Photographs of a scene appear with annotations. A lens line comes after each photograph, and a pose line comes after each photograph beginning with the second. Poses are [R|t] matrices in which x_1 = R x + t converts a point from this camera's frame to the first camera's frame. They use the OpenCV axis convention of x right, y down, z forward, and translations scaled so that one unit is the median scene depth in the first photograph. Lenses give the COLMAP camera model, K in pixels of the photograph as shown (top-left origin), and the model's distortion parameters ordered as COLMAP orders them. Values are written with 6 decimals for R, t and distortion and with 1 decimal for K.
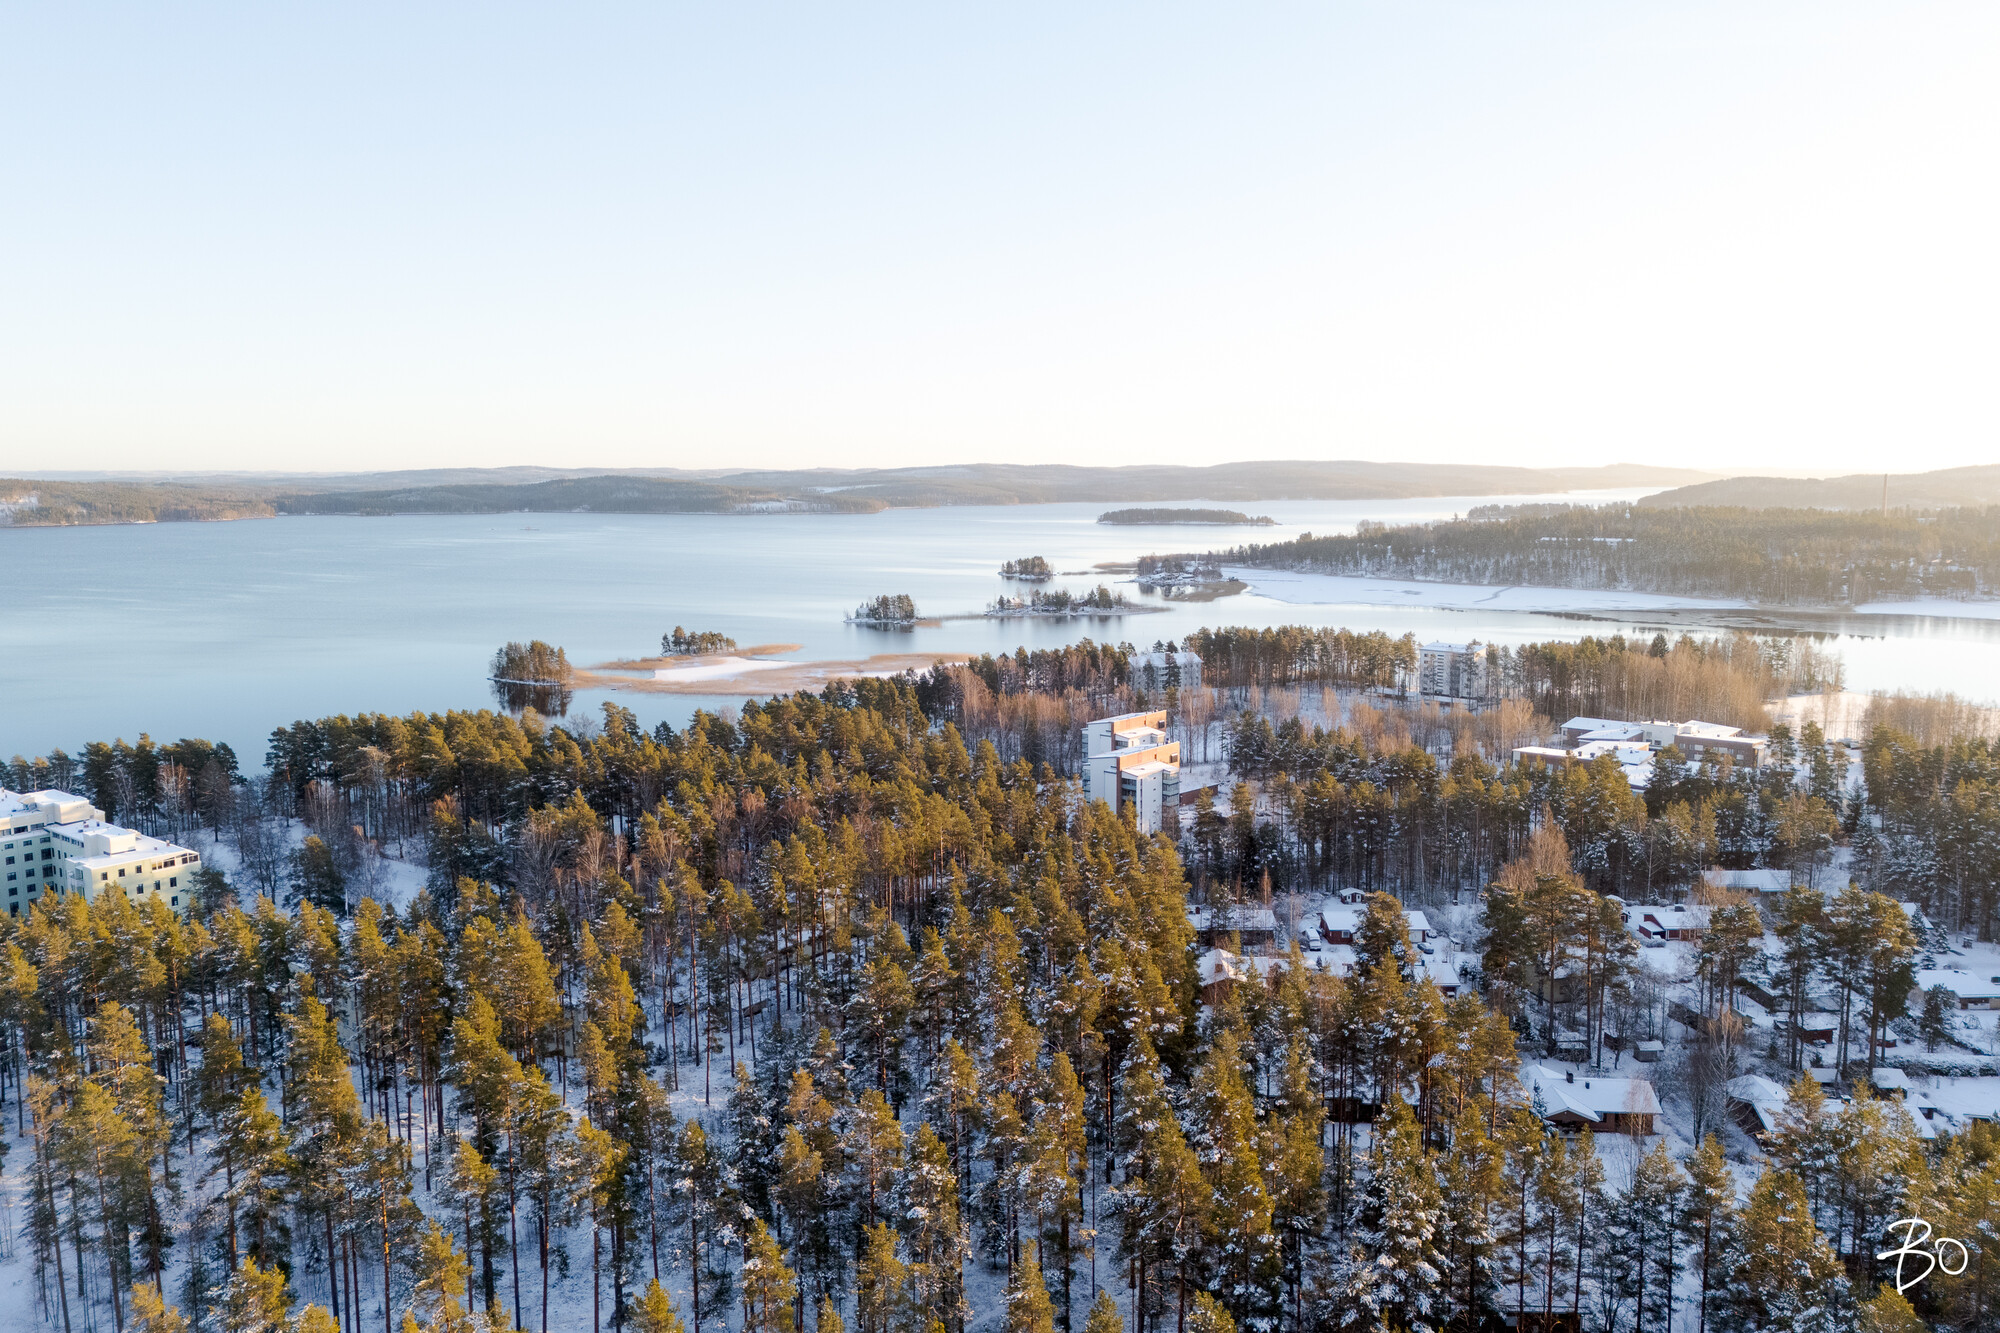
lens RADIAL K [[1438.1, 0, 998.2], [0, 1438.1, 669.1], [0, 0, 1]] dist [0.034070, -0.013453]
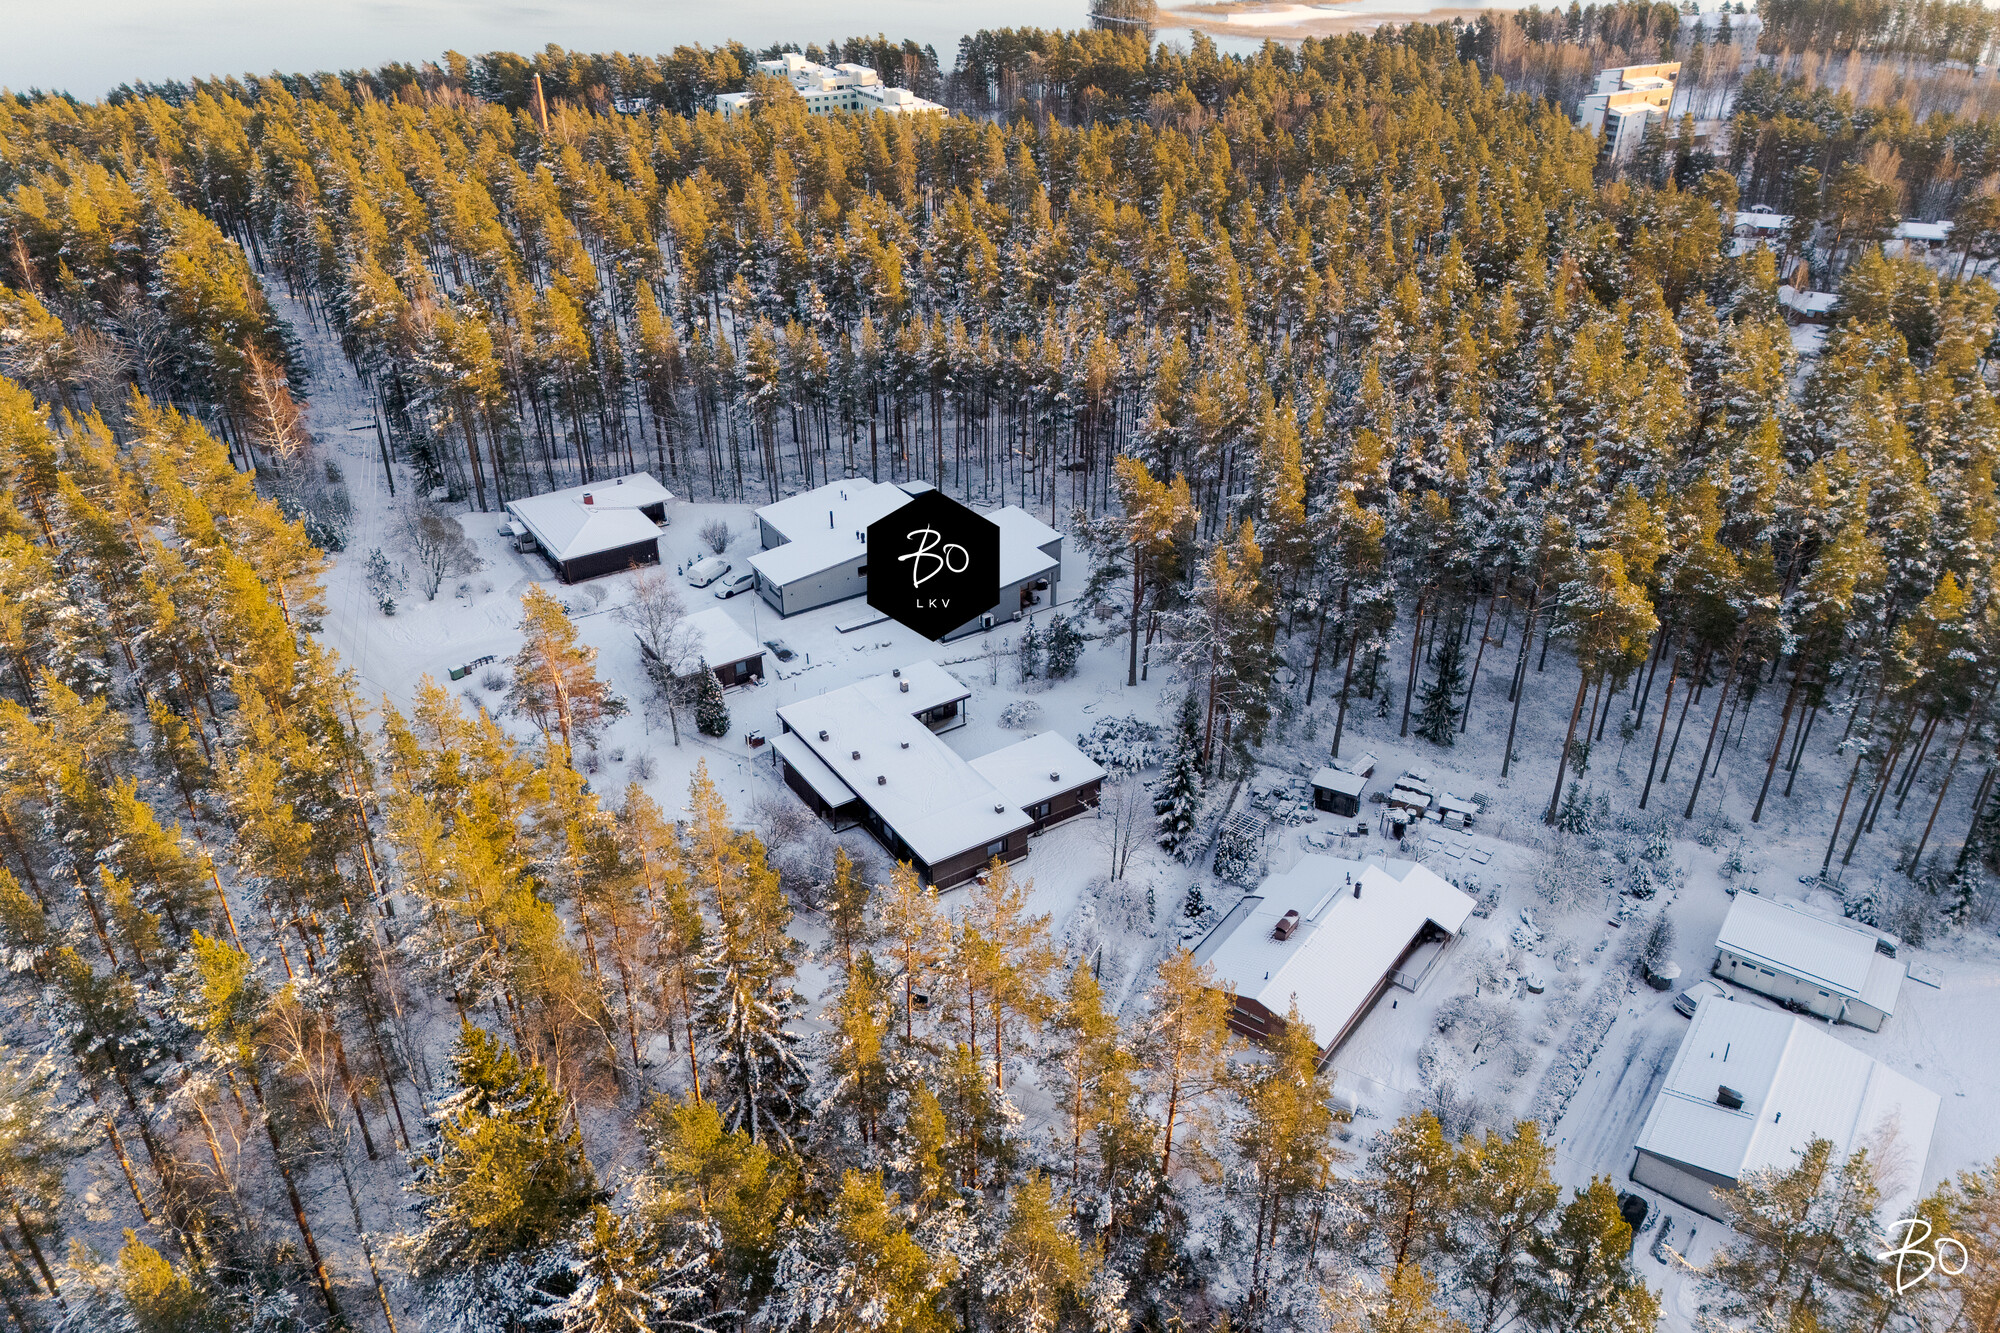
lens RADIAL K [[1438.1, 0, 991.3], [0, 1438.1, 654.5], [0, 0, 1]] dist [0.034070, -0.013453]
pose [[0.930008, 0.188982, -0.315233, 0.072748], [-0.050040, 0.914801, 0.400792, 0.027204], [0.364118, -0.356965, 0.860229, -0.394696]]
